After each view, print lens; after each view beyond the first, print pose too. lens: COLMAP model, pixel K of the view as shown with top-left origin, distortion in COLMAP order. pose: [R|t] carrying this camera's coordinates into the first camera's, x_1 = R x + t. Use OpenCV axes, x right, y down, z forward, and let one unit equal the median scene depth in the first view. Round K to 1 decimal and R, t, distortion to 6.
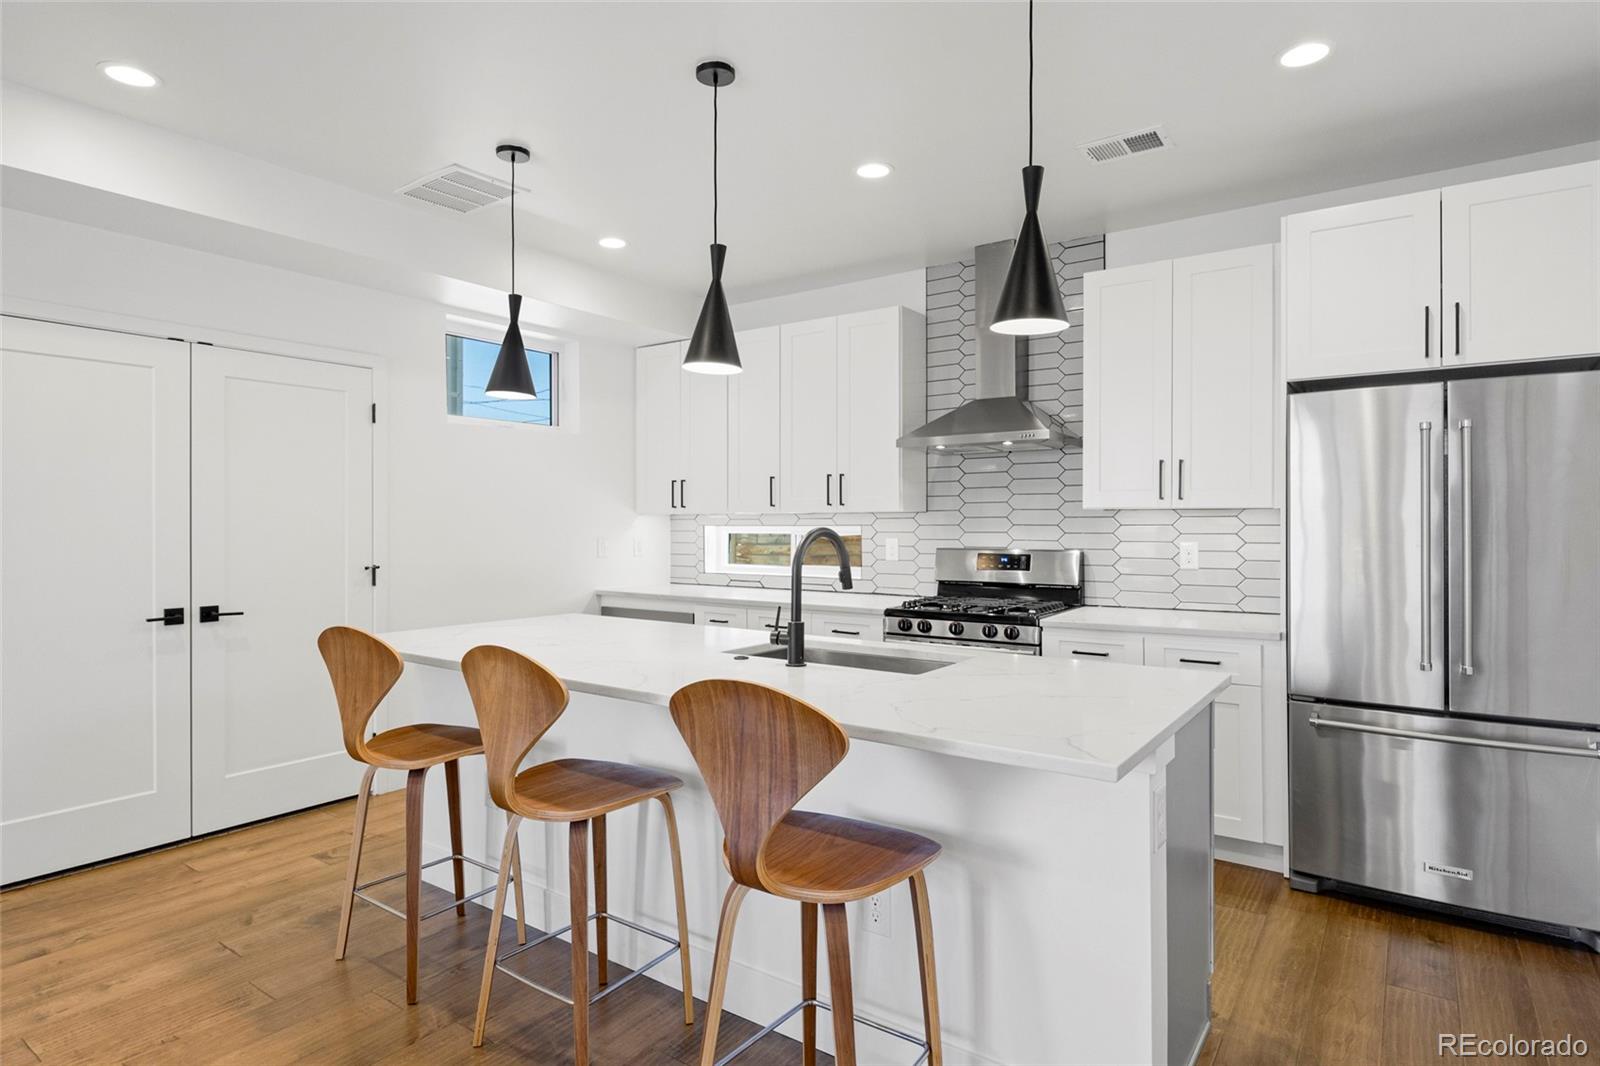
lens RADIAL K [[854.7, 0, 800.8], [0, 854.7, 512.4], [0, 0, 1]] dist [0.002447, -0.000181]
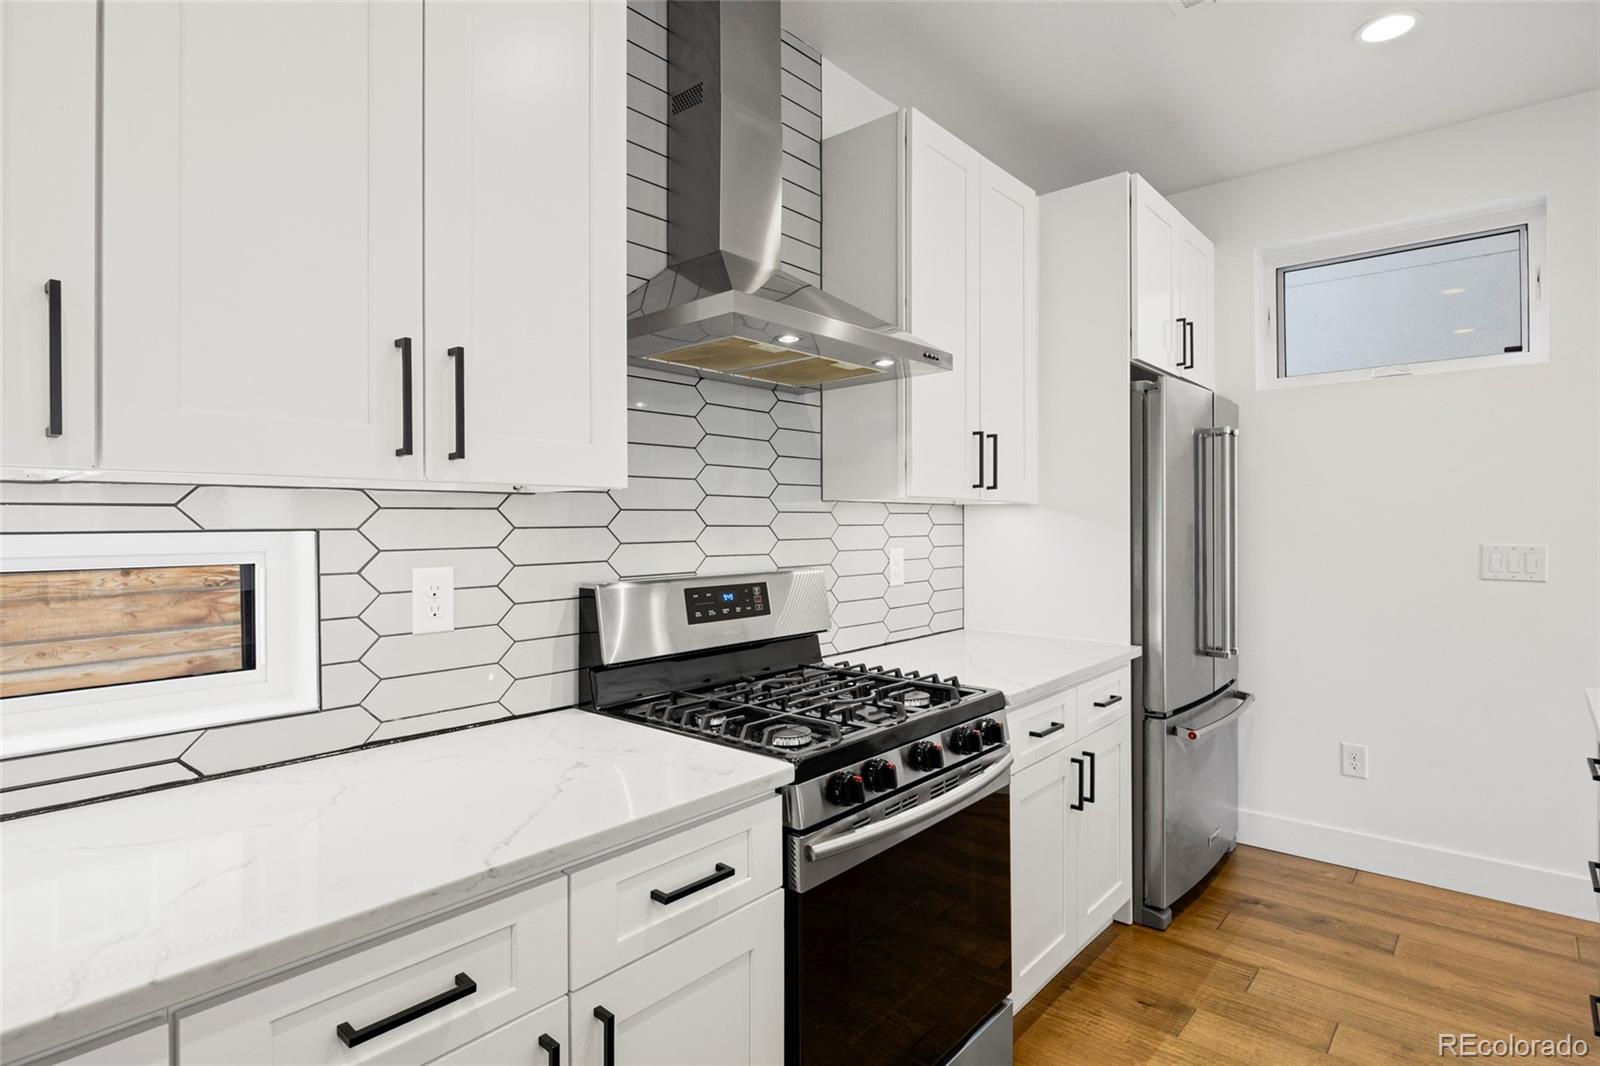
lens RADIAL K [[820.4, 0, 797.1], [0, 820.4, 521.4], [0, 0, 1]] dist [-0.010637, 0.000158]
pose [[0.110121, 0.002764, 0.993914, -0.252563], [-0.009671, 0.999952, -0.001709, 0.014061], [-0.993871, -0.009424, 0.110143, 1.028864]]
